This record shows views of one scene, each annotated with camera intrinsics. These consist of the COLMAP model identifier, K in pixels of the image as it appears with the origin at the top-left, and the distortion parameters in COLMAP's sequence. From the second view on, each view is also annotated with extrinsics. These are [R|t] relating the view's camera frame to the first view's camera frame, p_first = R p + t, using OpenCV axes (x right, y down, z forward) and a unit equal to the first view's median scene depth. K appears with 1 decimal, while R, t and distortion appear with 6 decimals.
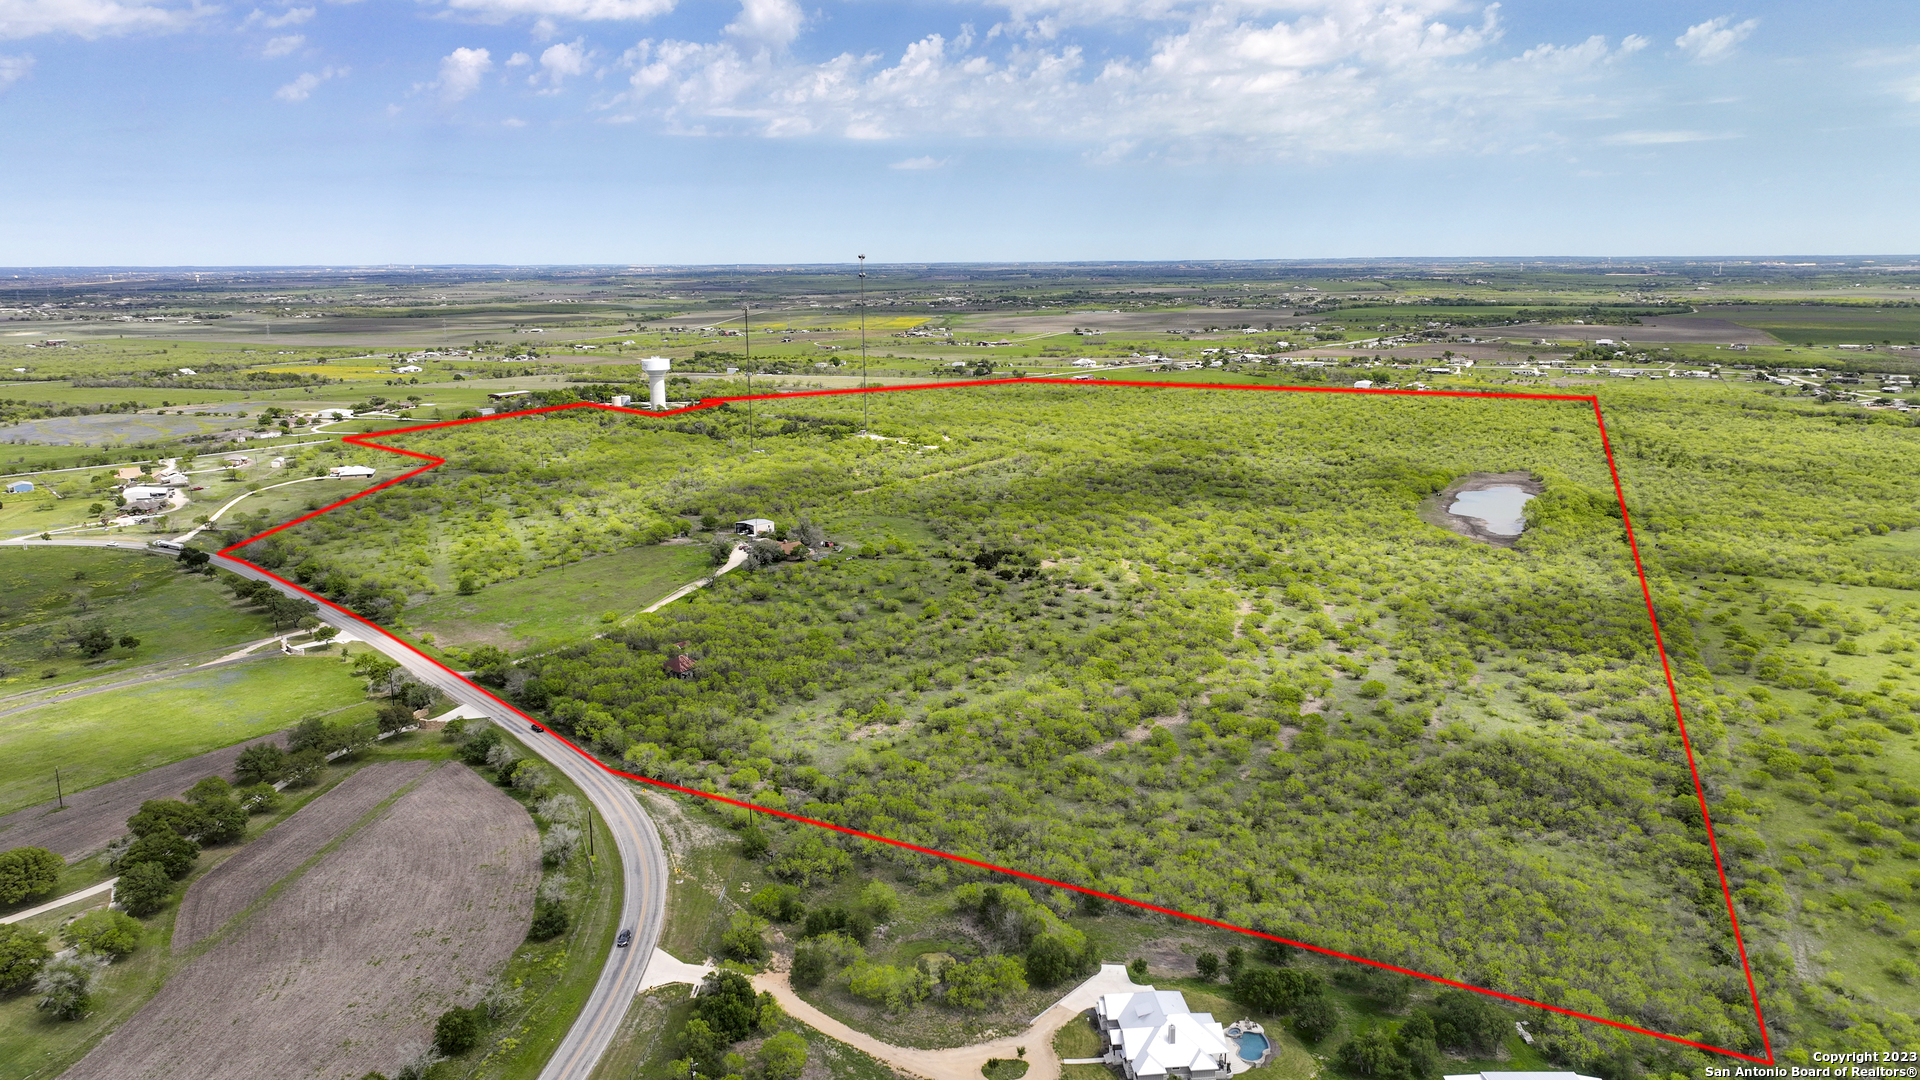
lens RADIAL K [[1371.0, 0, 965.2], [0, 1371.0, 538.2], [0, 0, 1]] dist [-0.010795, 0.008373]
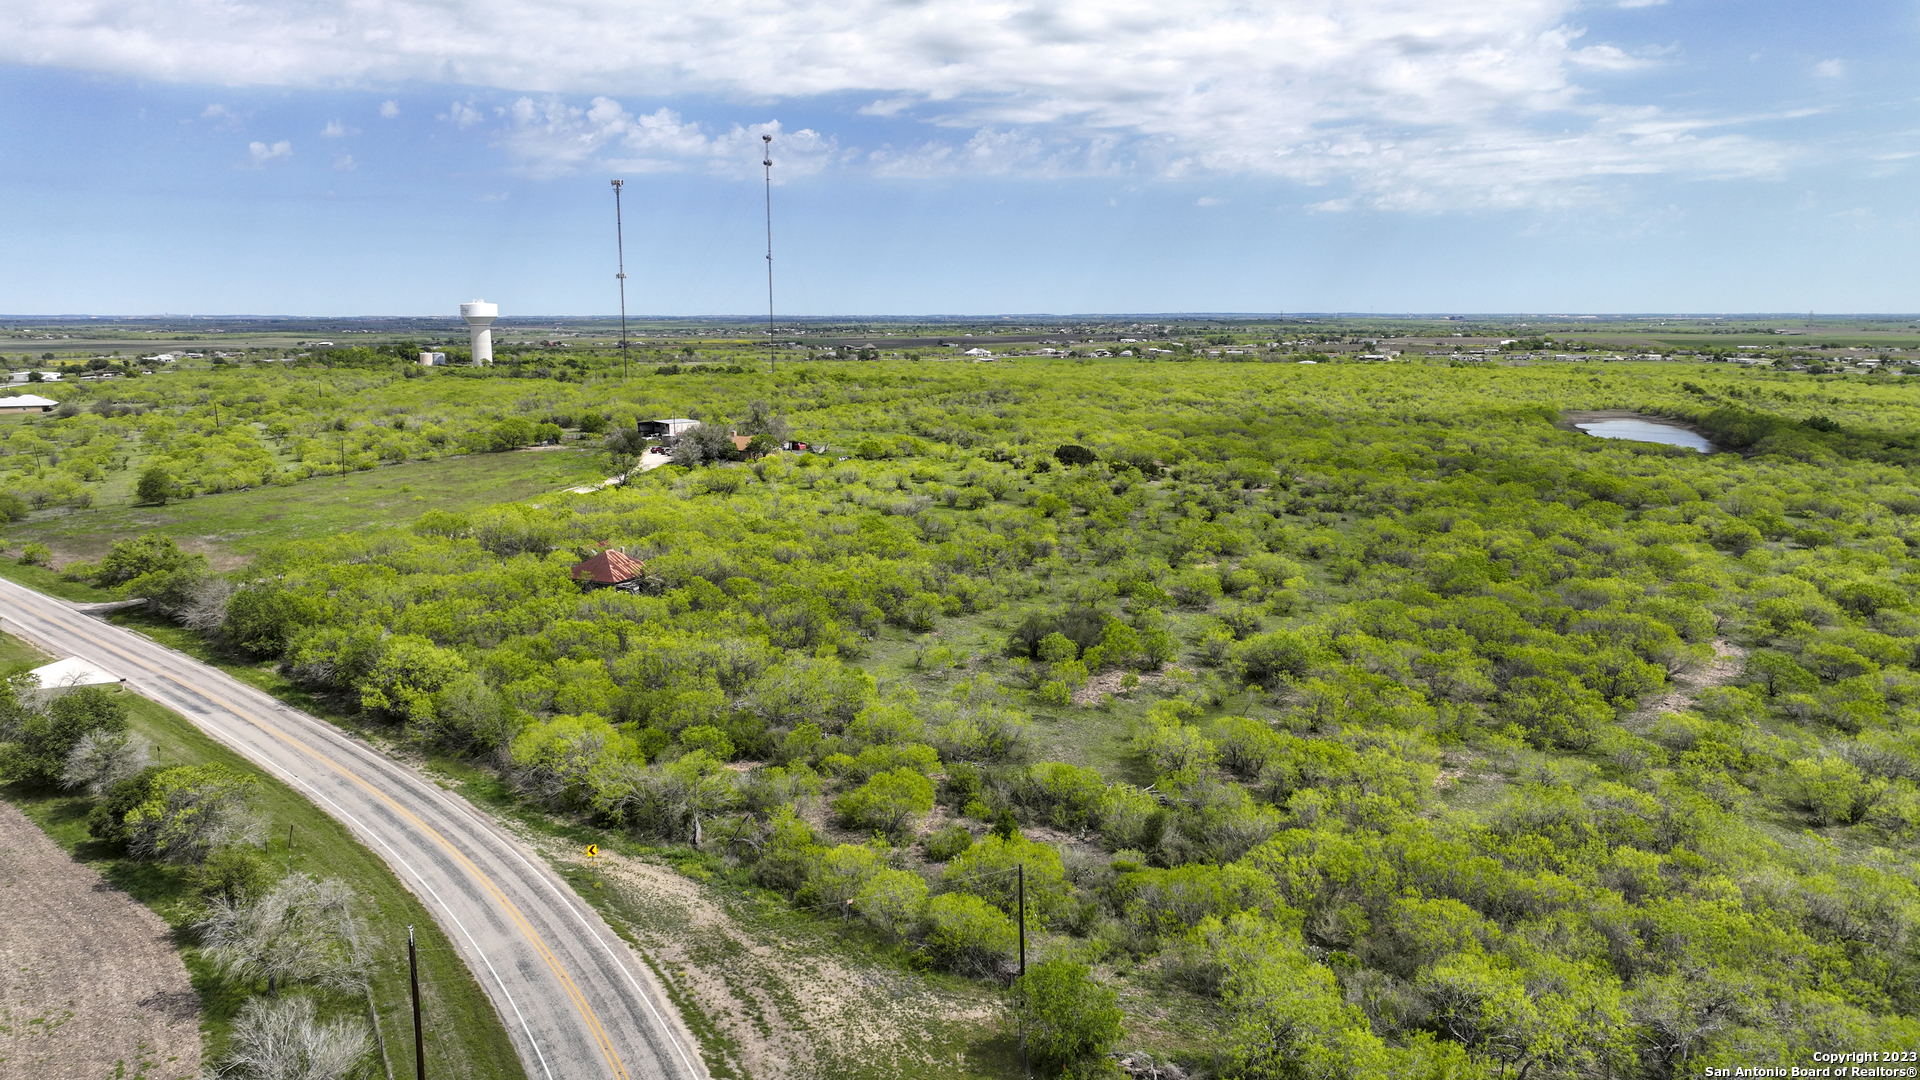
lens RADIAL K [[1371.0, 0, 942.9], [0, 1371.0, 531.8], [0, 0, 1]] dist [-0.010795, 0.008373]
pose [[0.992928, -0.017543, 0.117415, -0.184242], [0.023238, 0.998610, -0.047311, 0.125082], [-0.116422, 0.049704, 0.991955, 0.660526]]
